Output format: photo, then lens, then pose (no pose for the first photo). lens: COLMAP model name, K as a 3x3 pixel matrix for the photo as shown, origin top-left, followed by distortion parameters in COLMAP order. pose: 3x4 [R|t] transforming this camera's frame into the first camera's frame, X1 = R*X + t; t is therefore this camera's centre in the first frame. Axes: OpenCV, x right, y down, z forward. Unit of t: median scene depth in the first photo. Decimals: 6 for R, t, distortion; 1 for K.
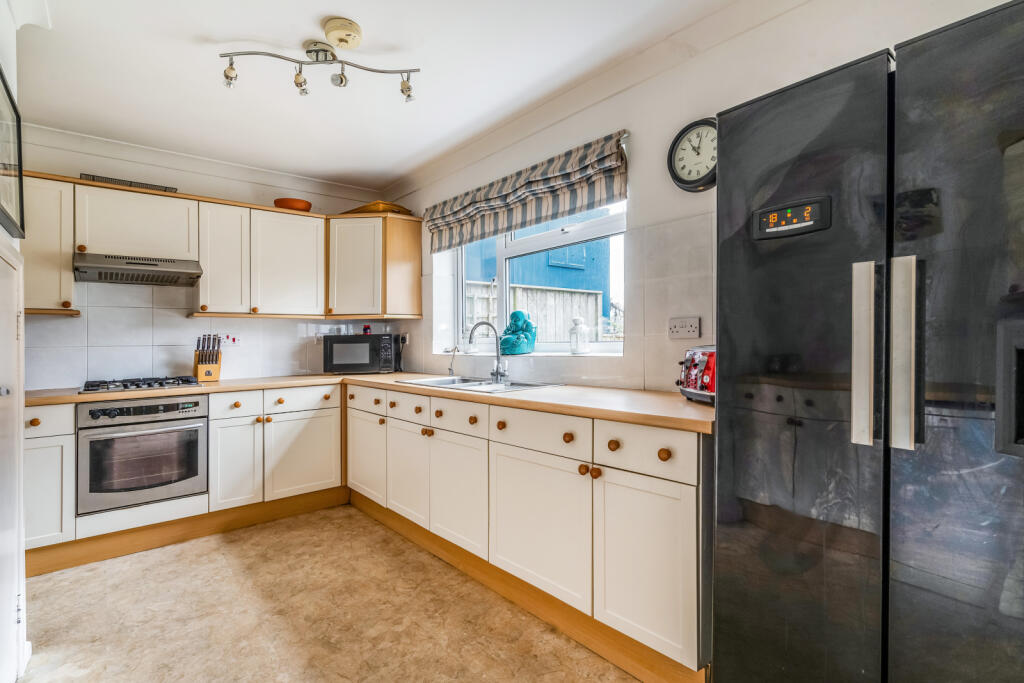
lens RADIAL K [[495.7, 0, 510.9], [0, 495.7, 342.4], [0, 0, 1]] dist [0.009504, -0.000054]
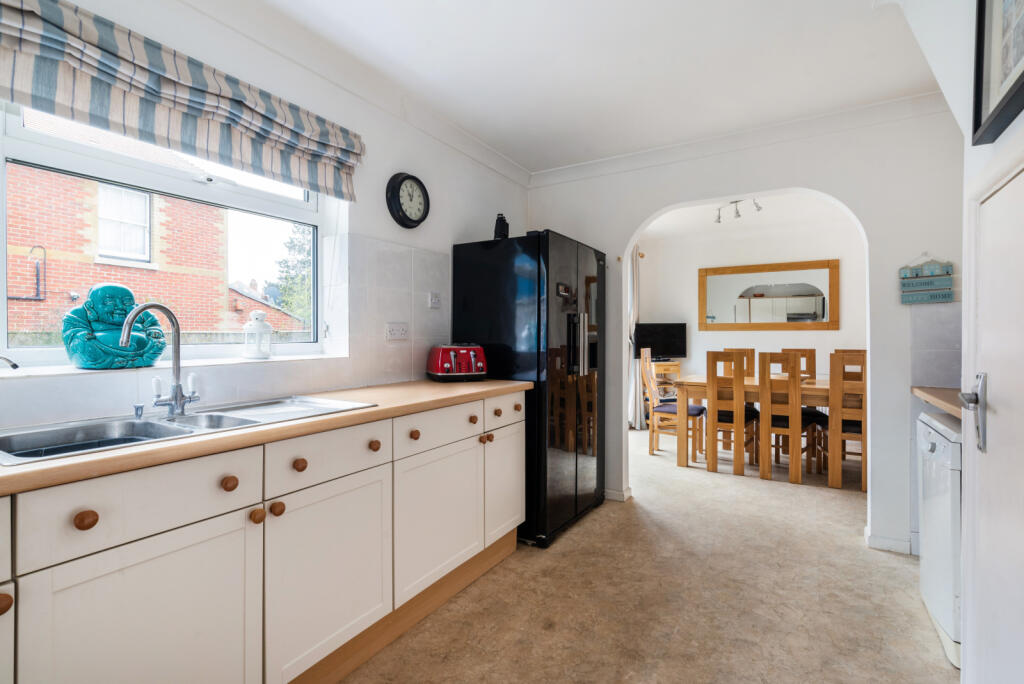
lens RADIAL K [[495.7, 0, 510.9], [0, 495.7, 342.9], [0, 0, 1]] dist [0.009504, -0.000054]
pose [[-0.326880, -0.001113, 0.945065, -0.960320], [0.004450, 0.999986, 0.002717, -0.000383], [-0.945055, 0.005093, -0.326871, 1.178037]]
